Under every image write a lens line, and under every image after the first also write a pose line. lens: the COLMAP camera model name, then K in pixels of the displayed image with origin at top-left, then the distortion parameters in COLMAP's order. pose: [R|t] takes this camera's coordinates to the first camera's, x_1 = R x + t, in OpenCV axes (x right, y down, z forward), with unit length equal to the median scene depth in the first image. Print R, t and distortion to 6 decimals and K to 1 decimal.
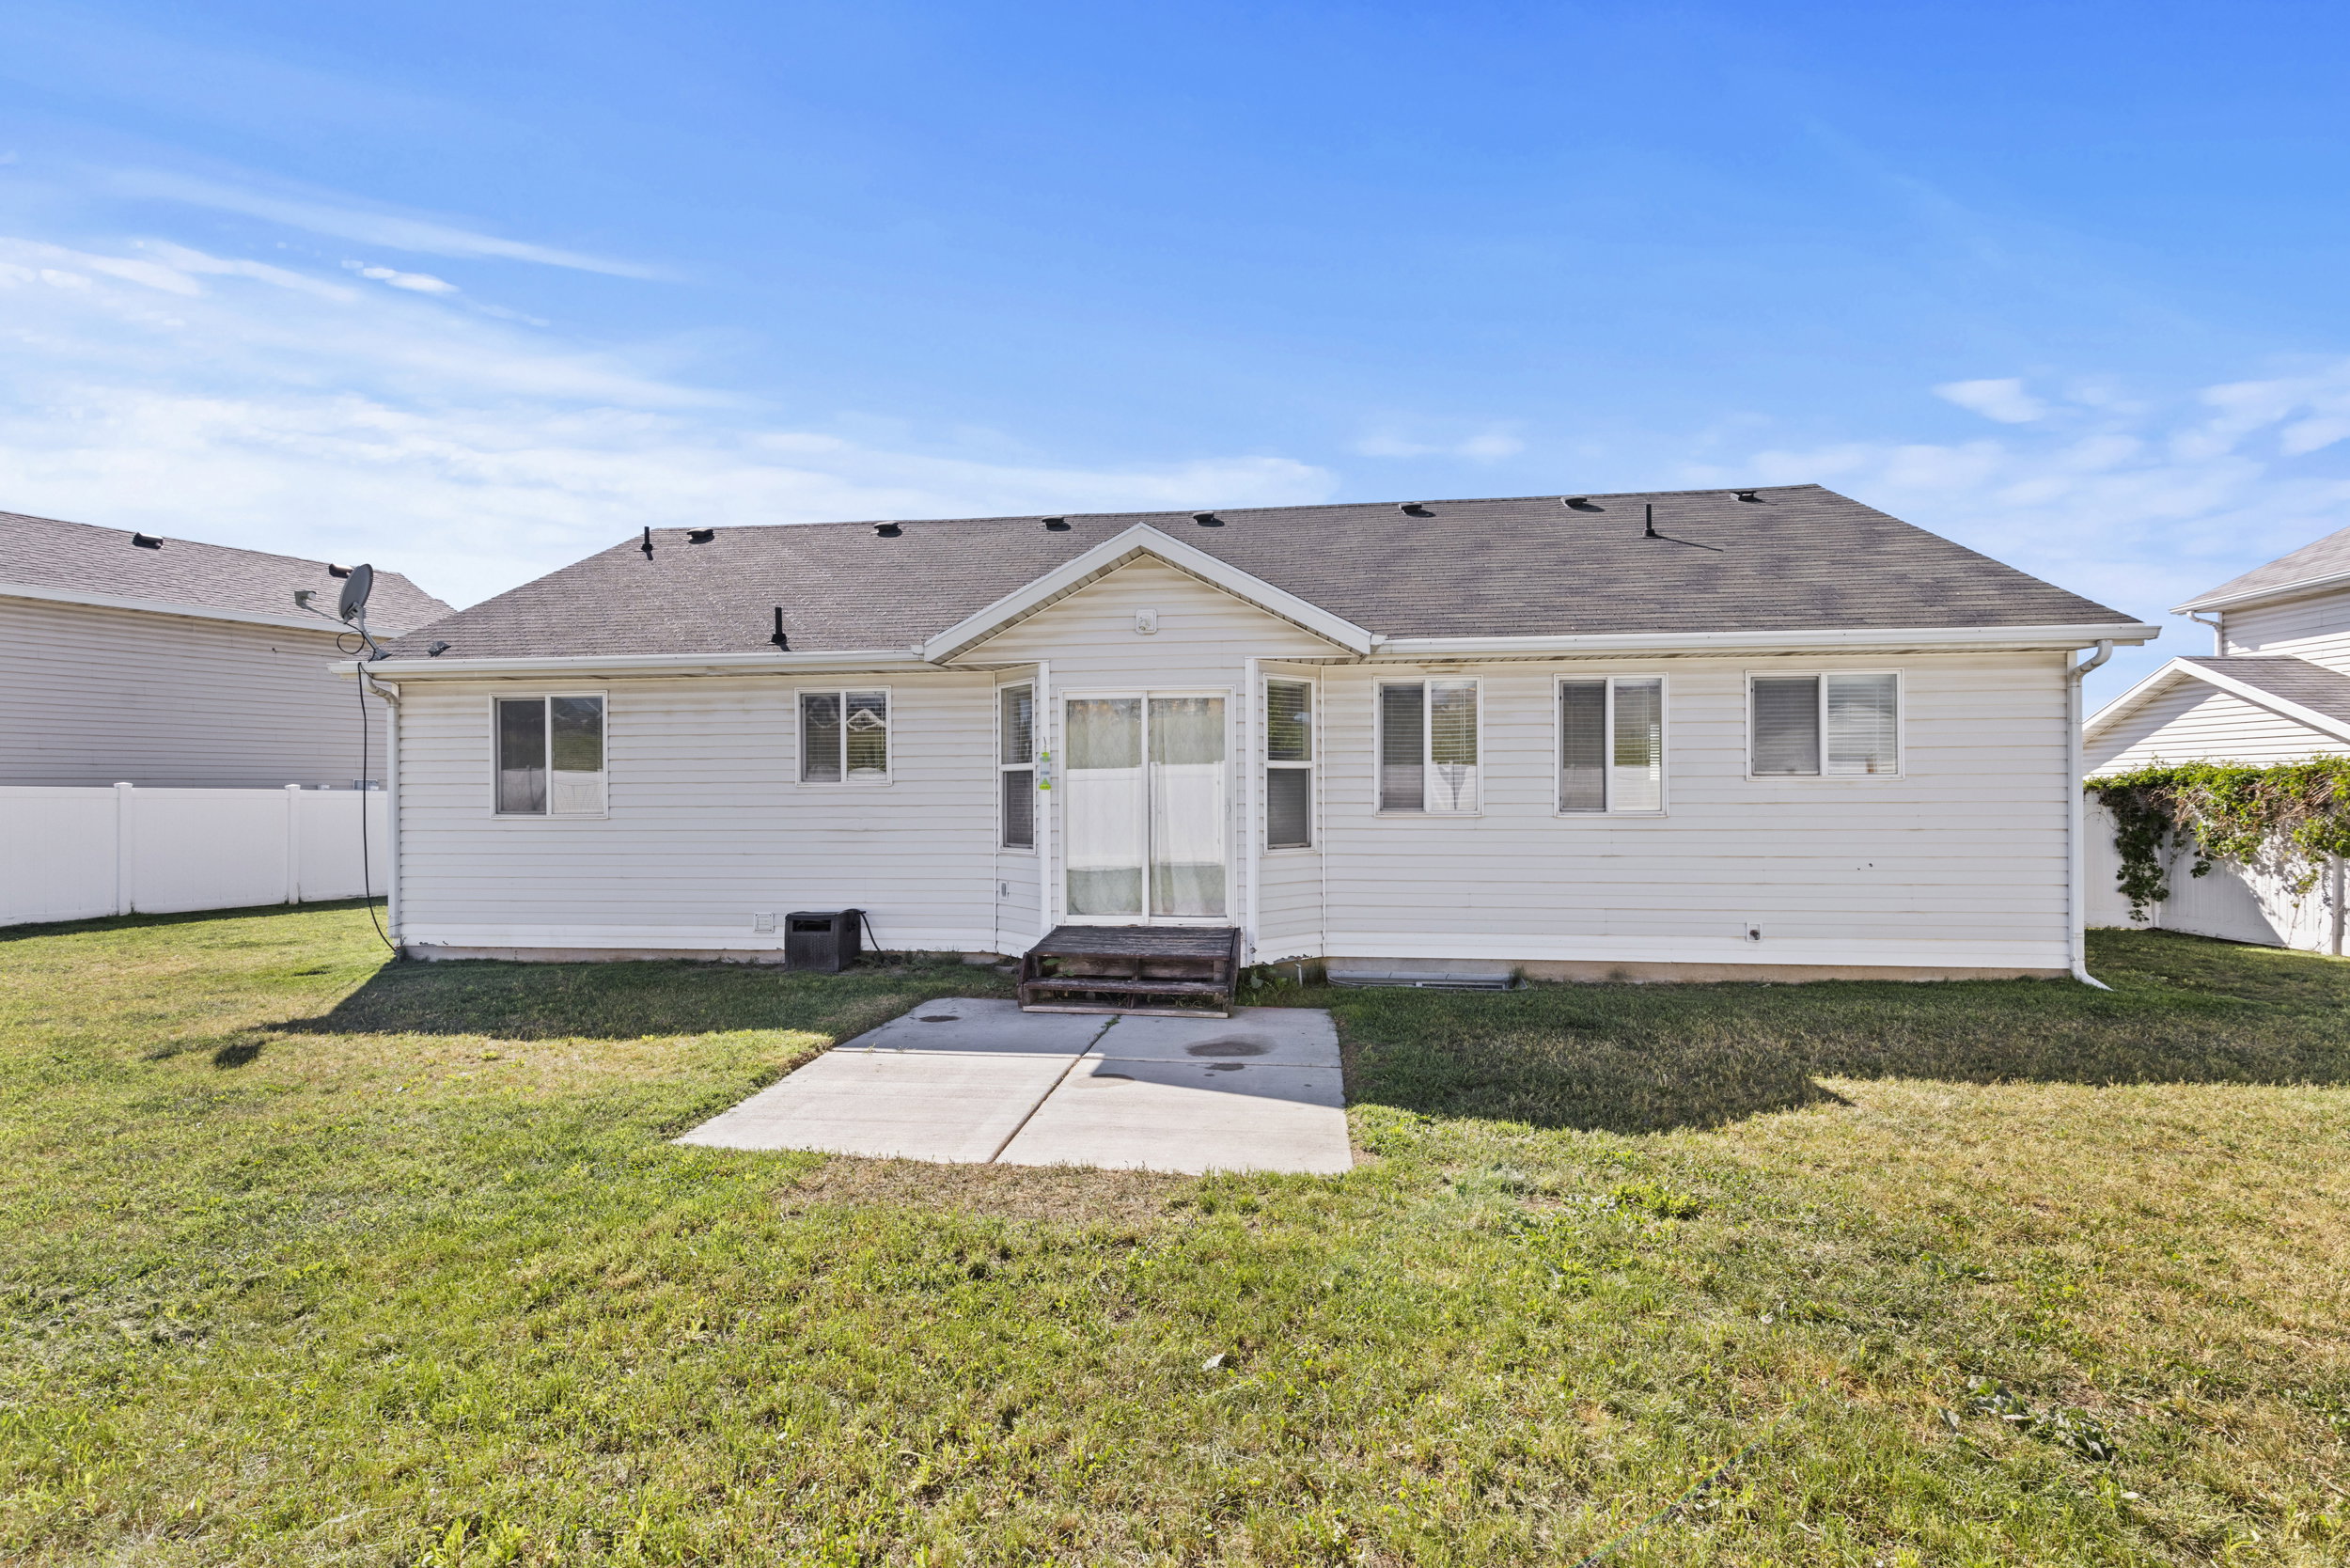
lens RADIAL K [[1054.1, 0, 1171.6], [0, 1054.1, 788.4], [0, 0, 1]] dist [0.005422, -0.000801]
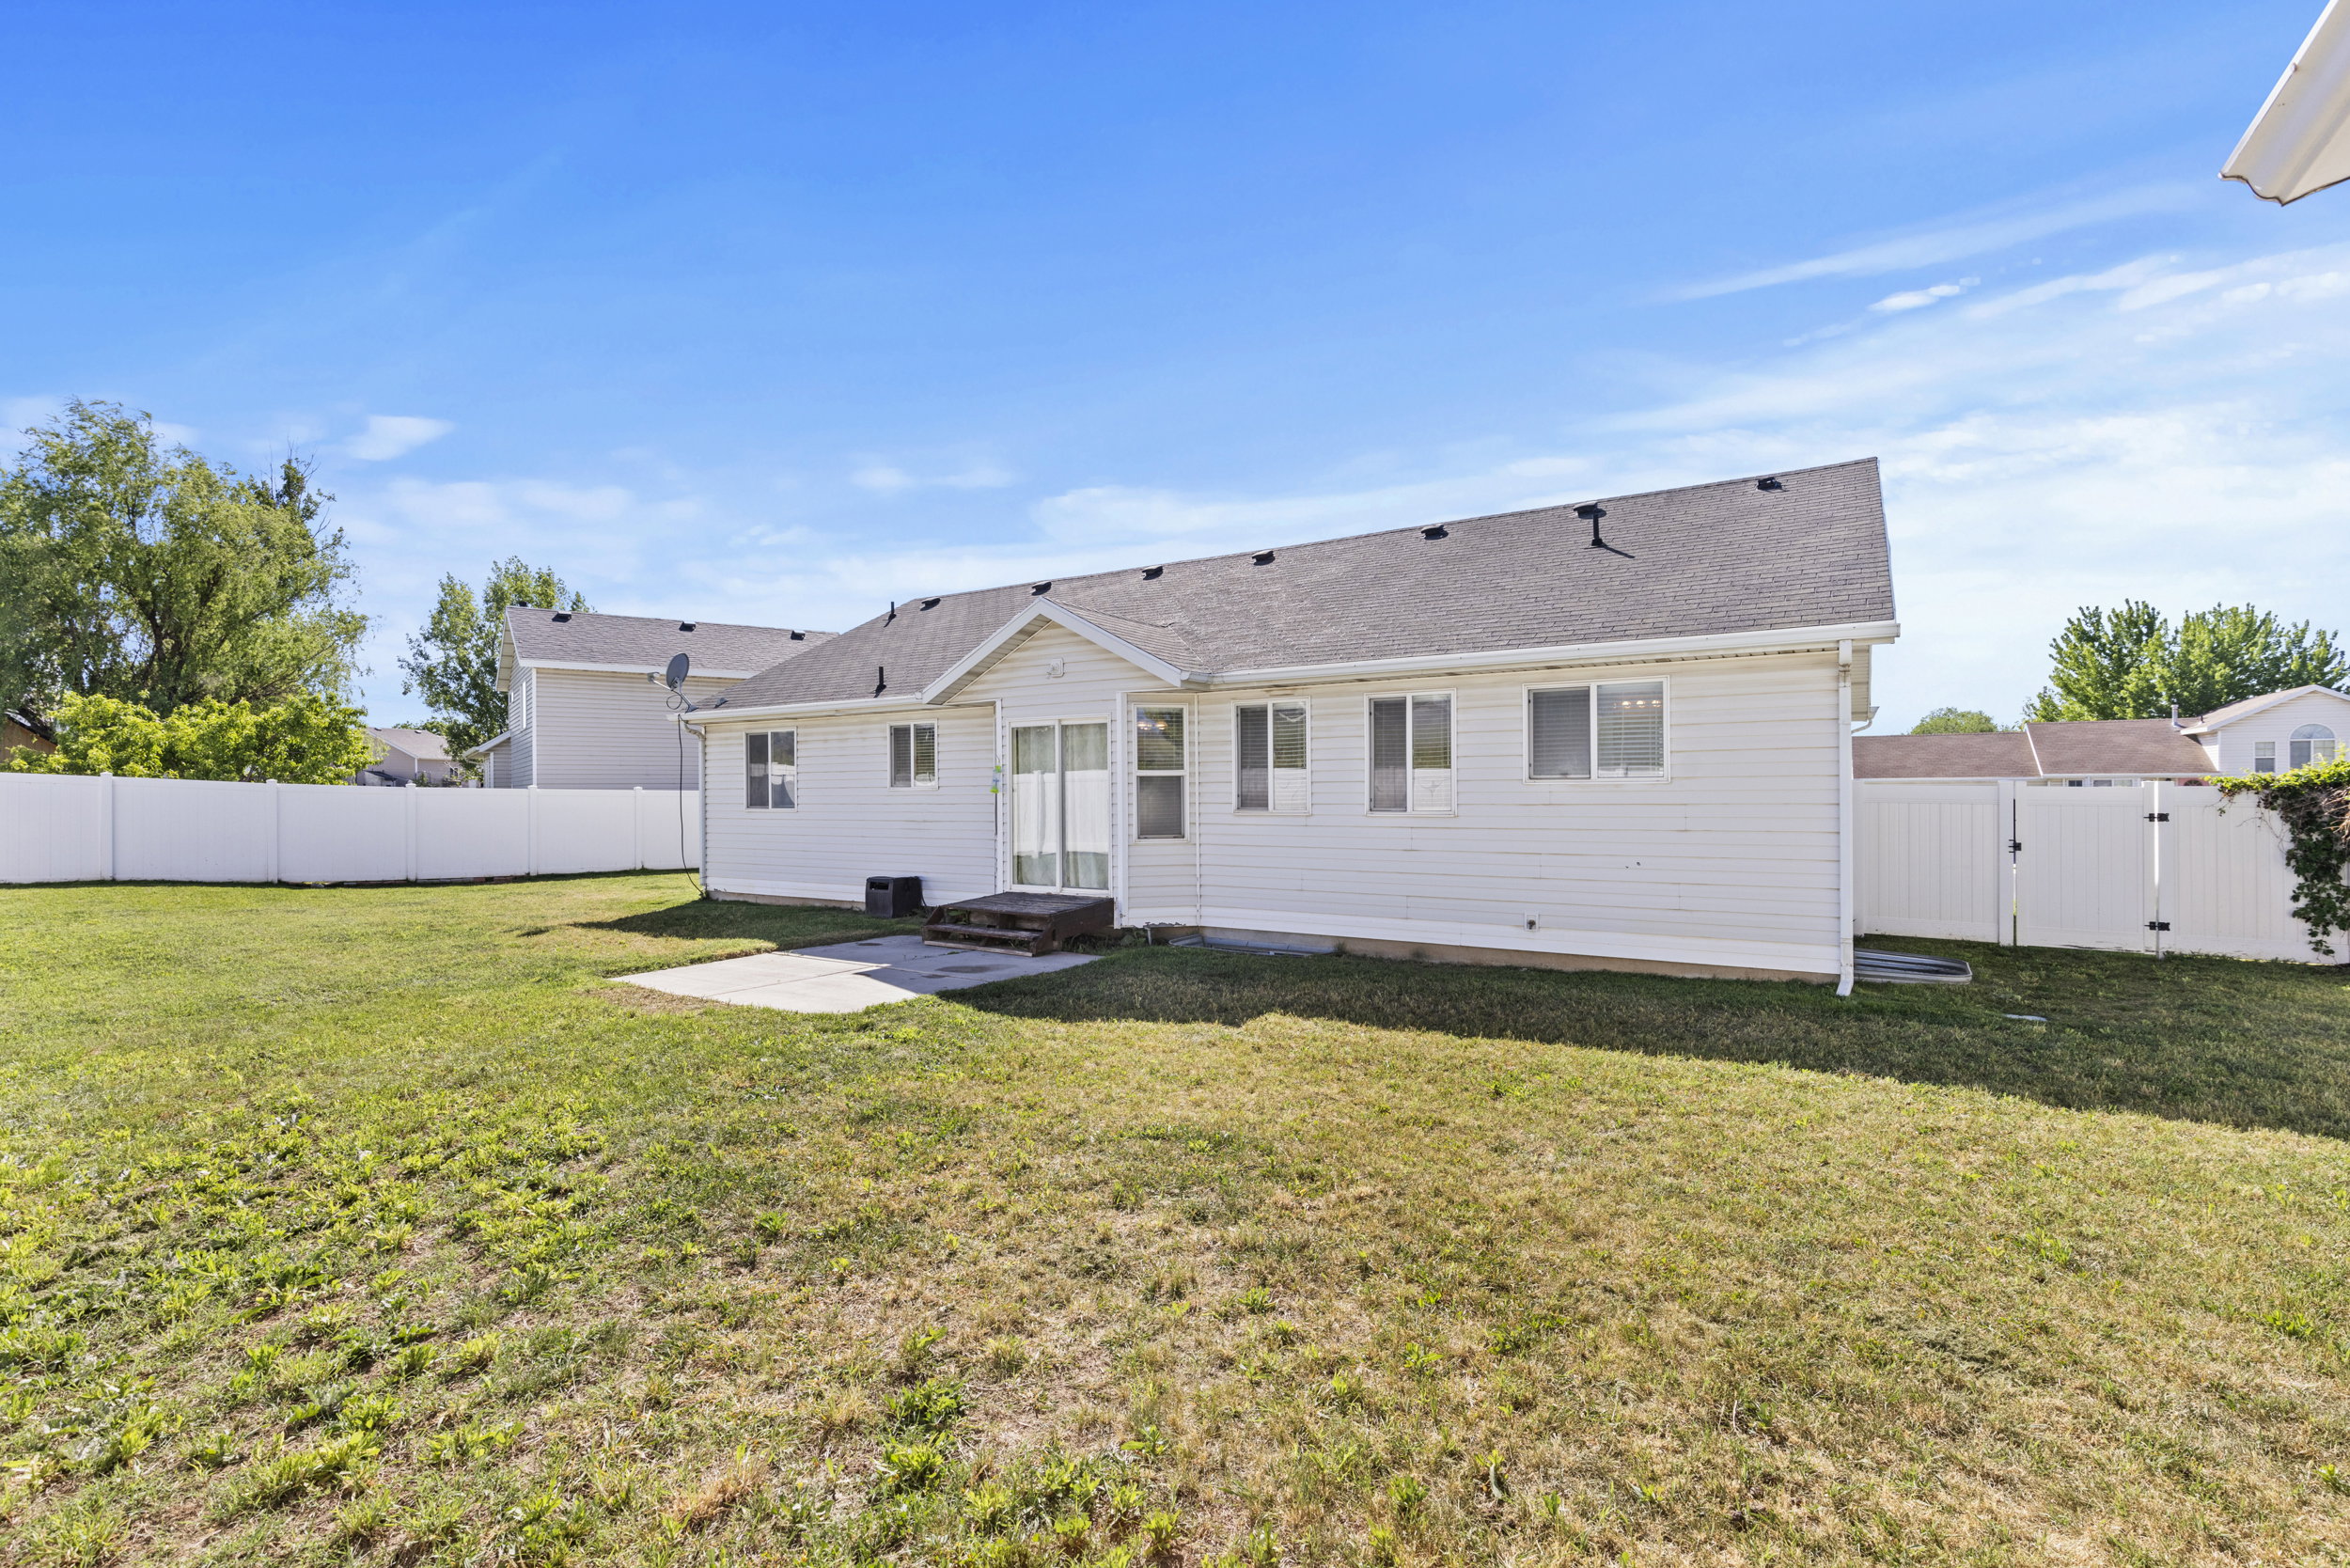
lens RADIAL K [[1054.1, 0, 1171.6], [0, 1054.1, 788.4], [0, 0, 1]] dist [0.005422, -0.000801]
pose [[0.900985, -0.002457, -0.433844, 0.671197], [0.002671, 0.999996, -0.000117, -0.003320], [0.433843, -0.001054, 0.900988, -0.142631]]
